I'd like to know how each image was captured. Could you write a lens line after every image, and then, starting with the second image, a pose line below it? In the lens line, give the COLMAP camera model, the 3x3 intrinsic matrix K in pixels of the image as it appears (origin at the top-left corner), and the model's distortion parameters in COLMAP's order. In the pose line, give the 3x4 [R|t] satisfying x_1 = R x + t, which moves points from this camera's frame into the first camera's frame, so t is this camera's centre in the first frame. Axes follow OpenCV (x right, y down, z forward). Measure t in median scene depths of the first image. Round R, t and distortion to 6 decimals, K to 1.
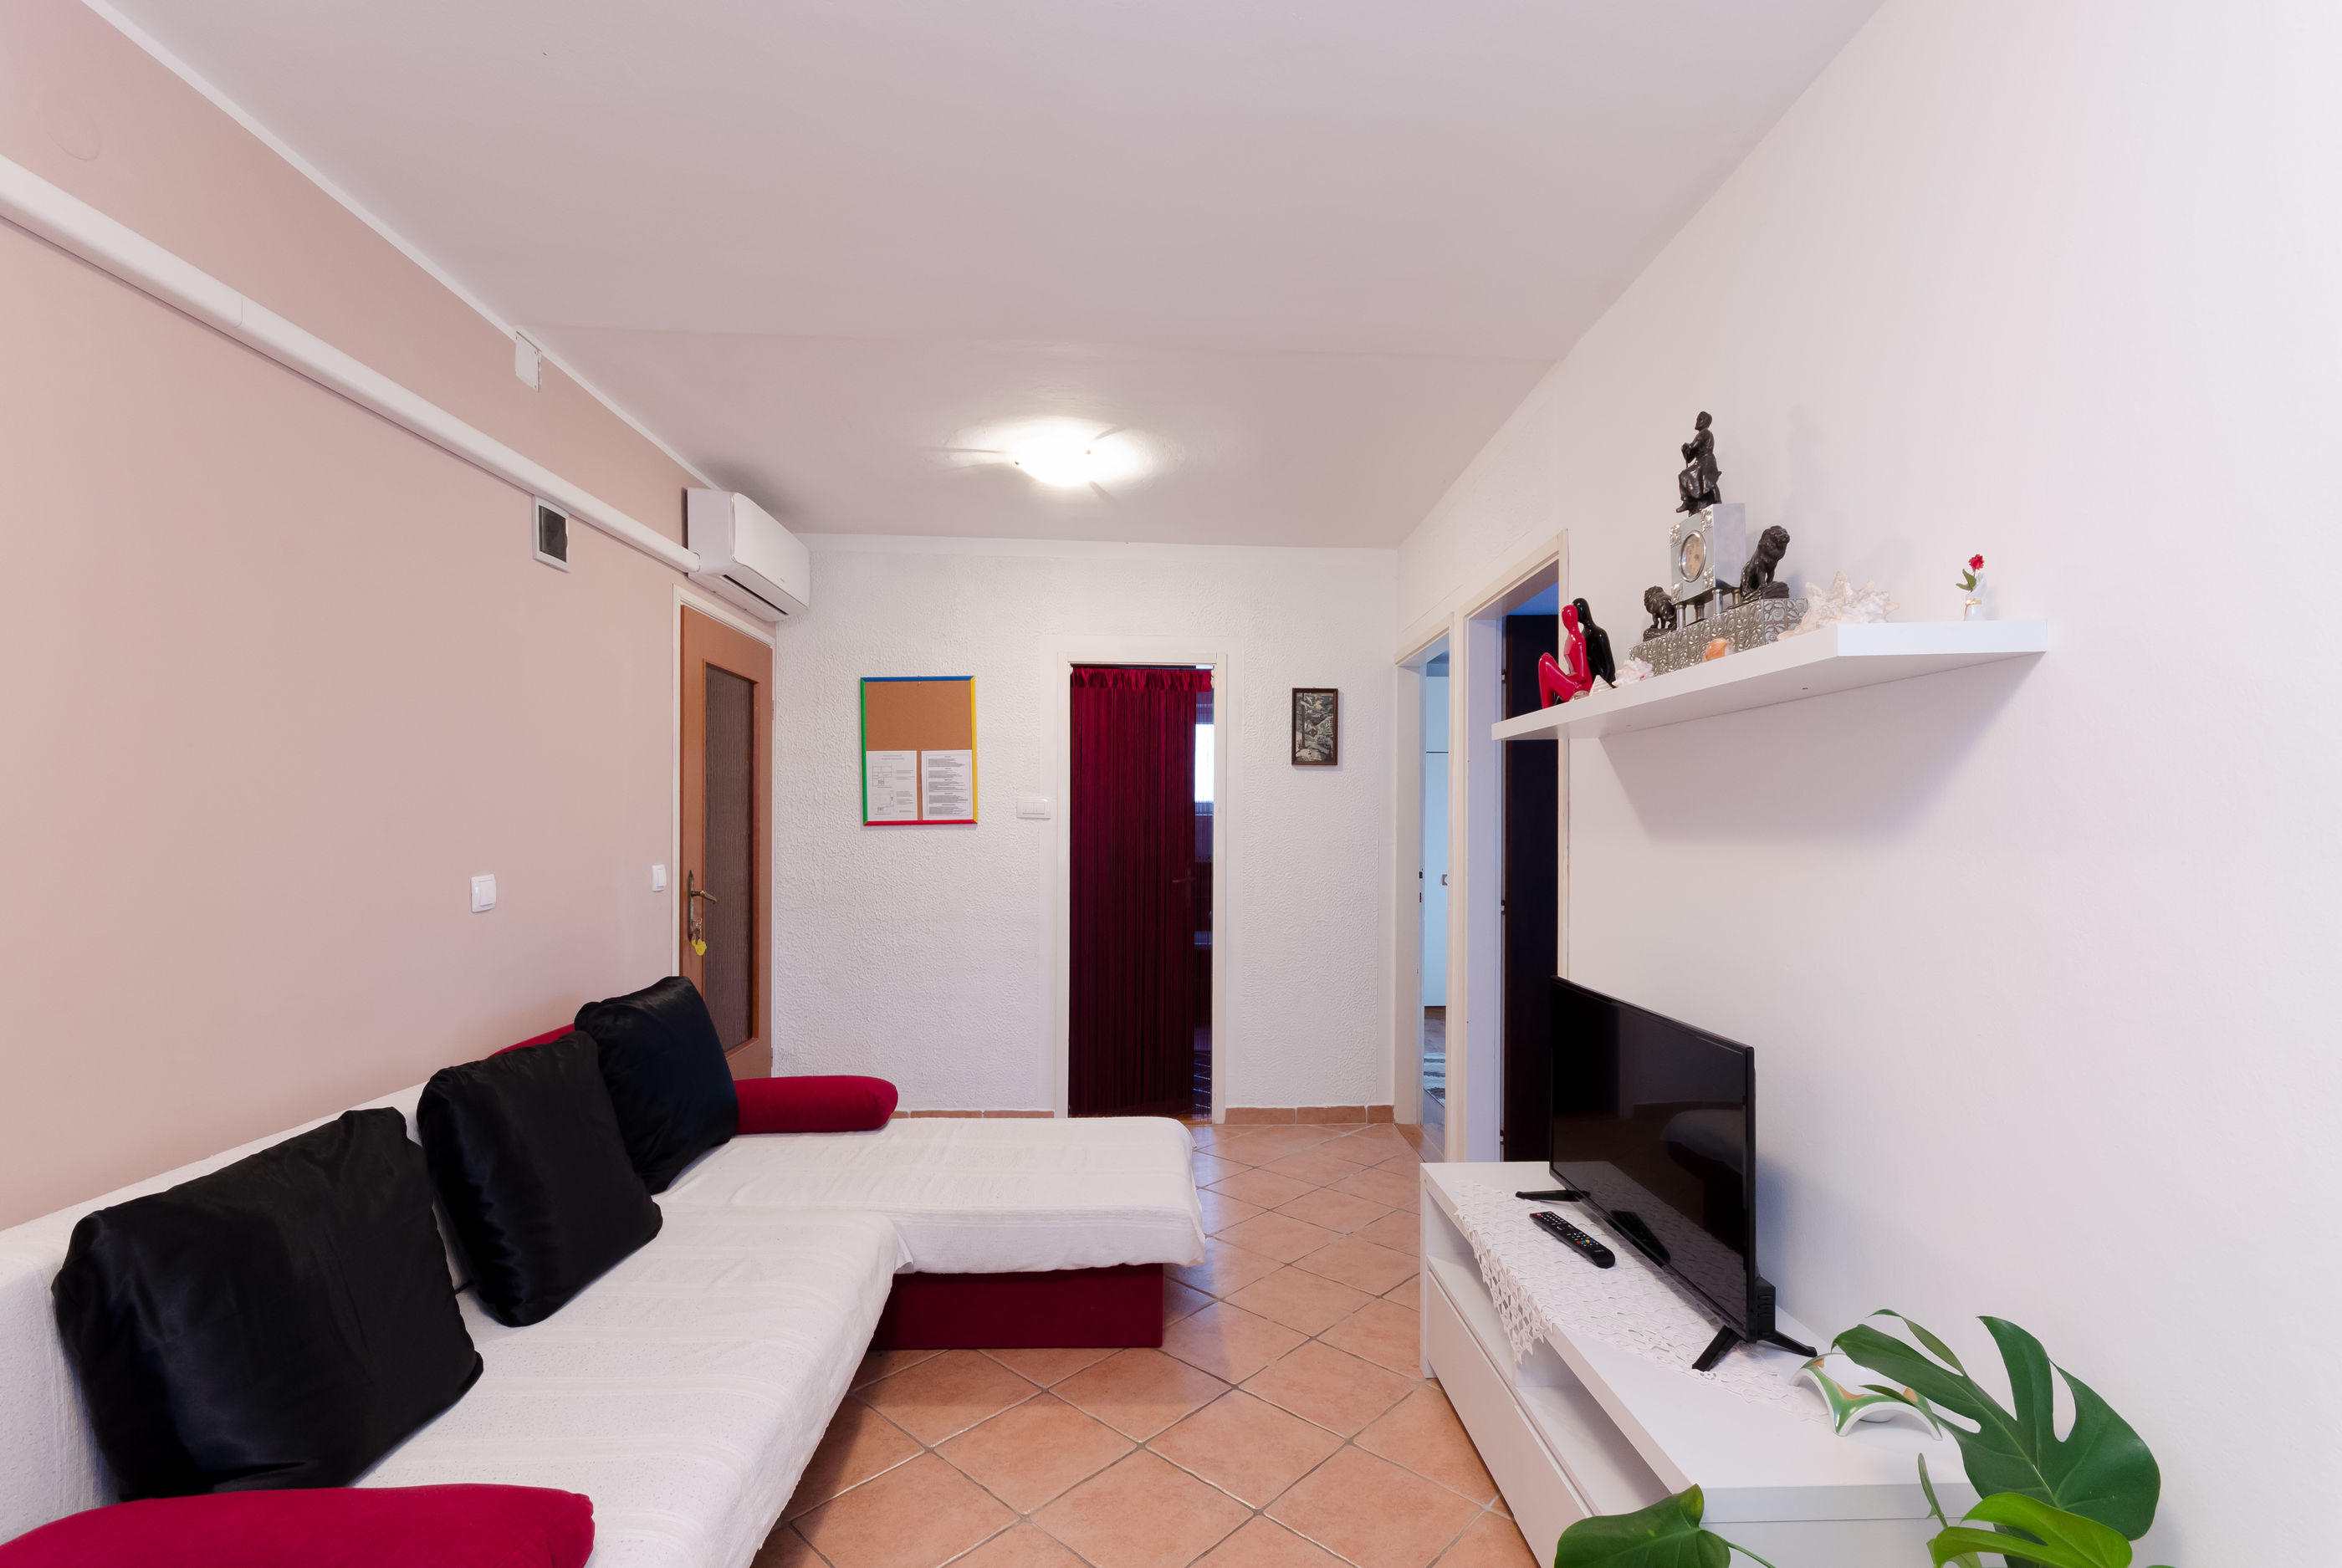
lens RADIAL K [[1060.0, 0, 1105.9], [0, 1060.0, 840.8], [0, 0, 1]] dist [0.021975, 0.000027]
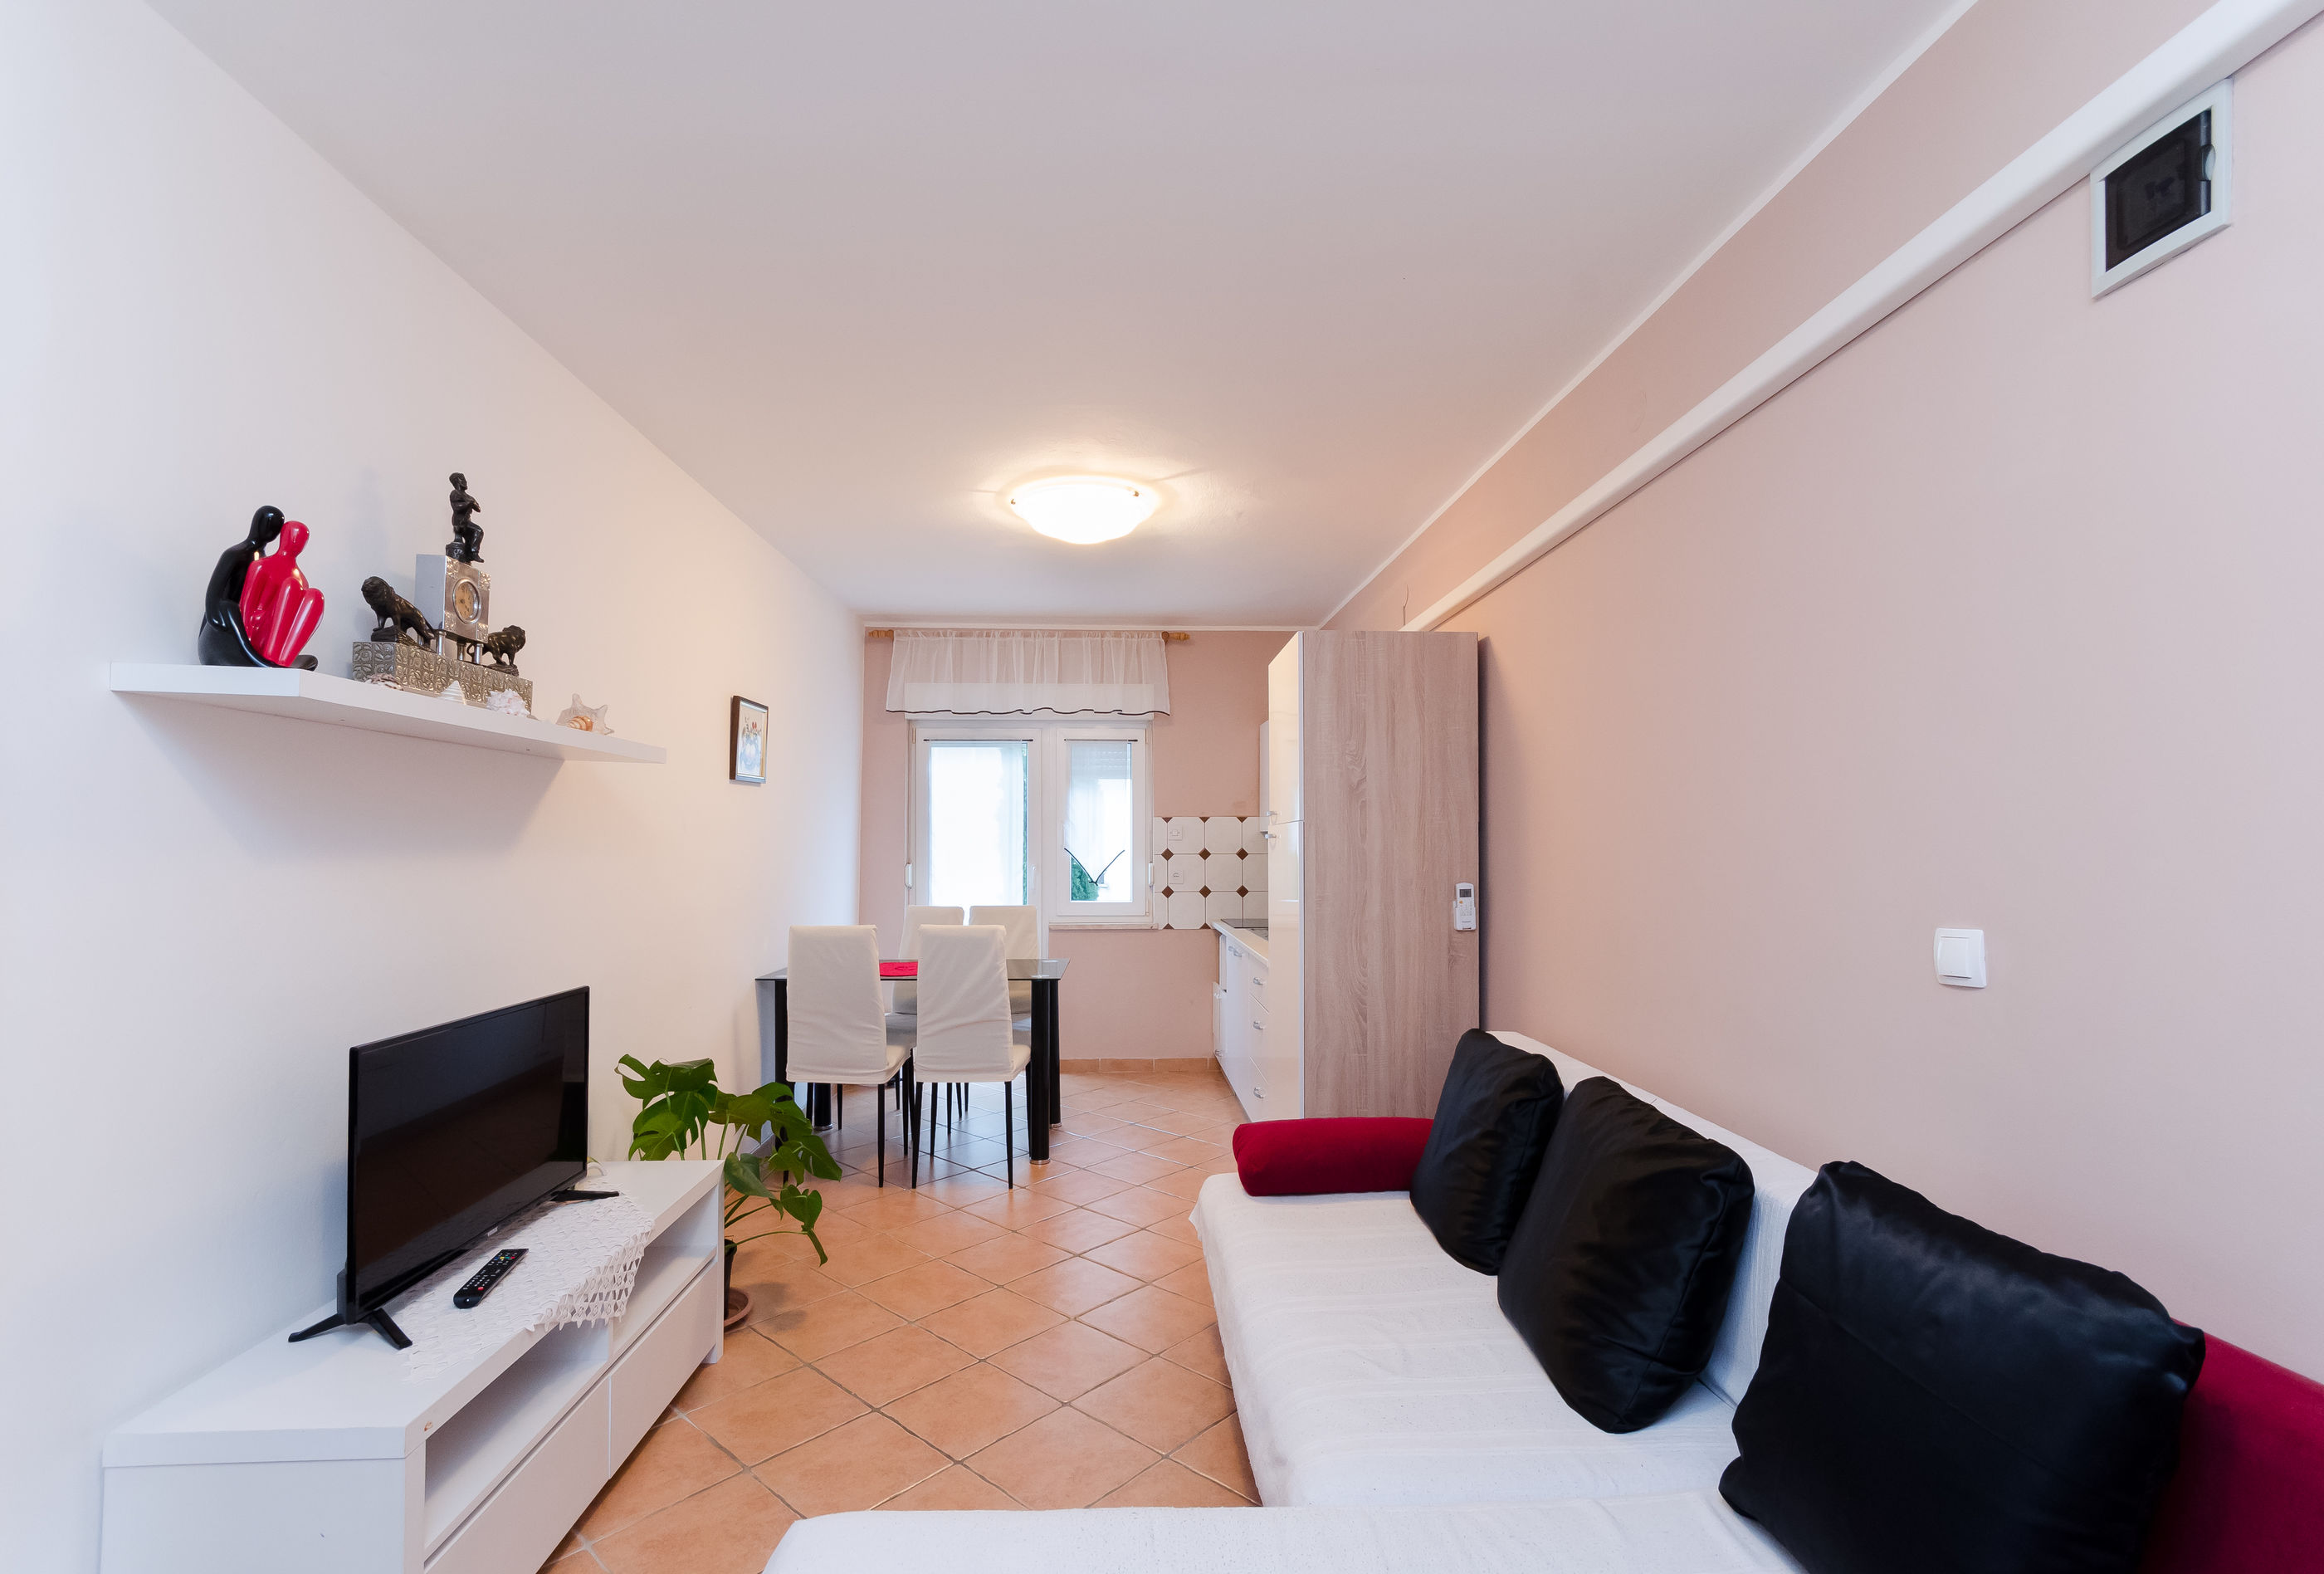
lens RADIAL K [[1017.4, 0, 1108.4], [0, 1017.4, 832.4], [0, 0, 1]] dist [0.006694, 0.000422]
pose [[-0.999656, -0.003908, -0.025952, -0.054365], [-0.003929, 0.999992, 0.000764, -0.012014], [0.025949, 0.000865, -0.999663, 0.939361]]
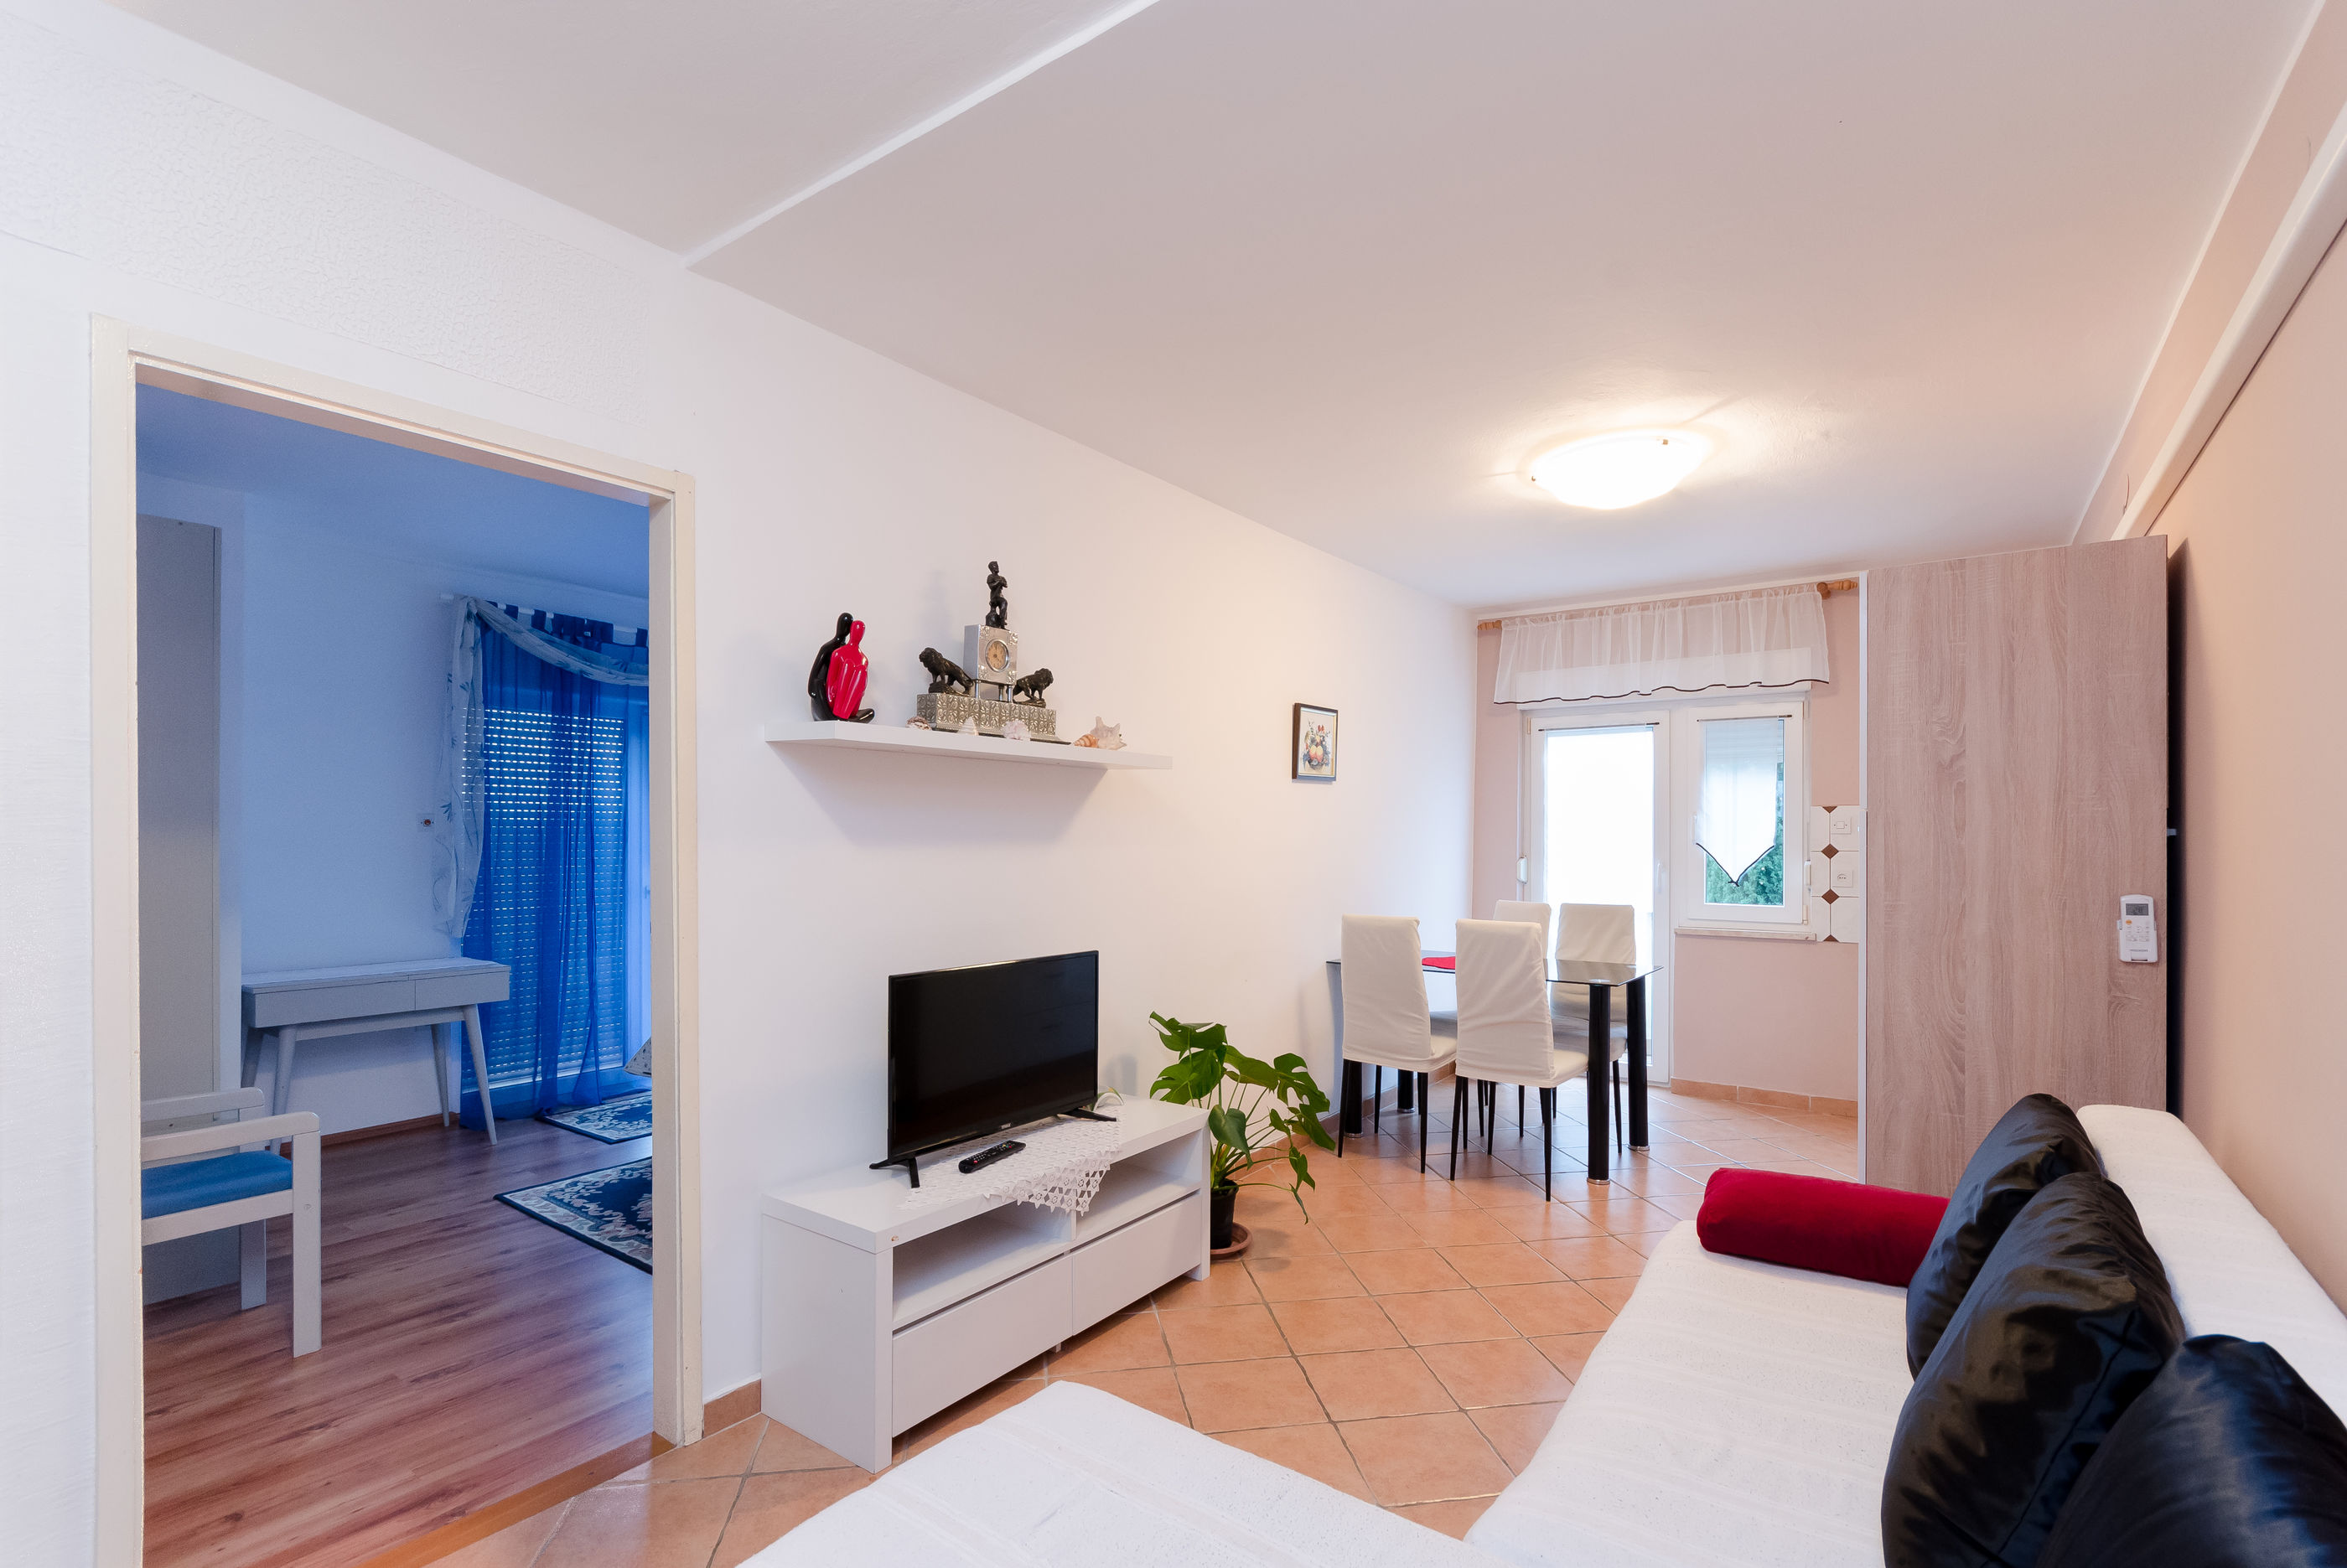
lens RADIAL K [[1015.9, 0, 1173.2], [0, 1015.9, 832.5], [0, 0, 1]] dist [-0.018232, 0.000206]
pose [[-0.812997, -0.003778, 0.582256, -0.237970], [0.001095, 0.999967, 0.008016, -0.012487], [-0.582268, 0.007155, -0.812966, 0.907558]]
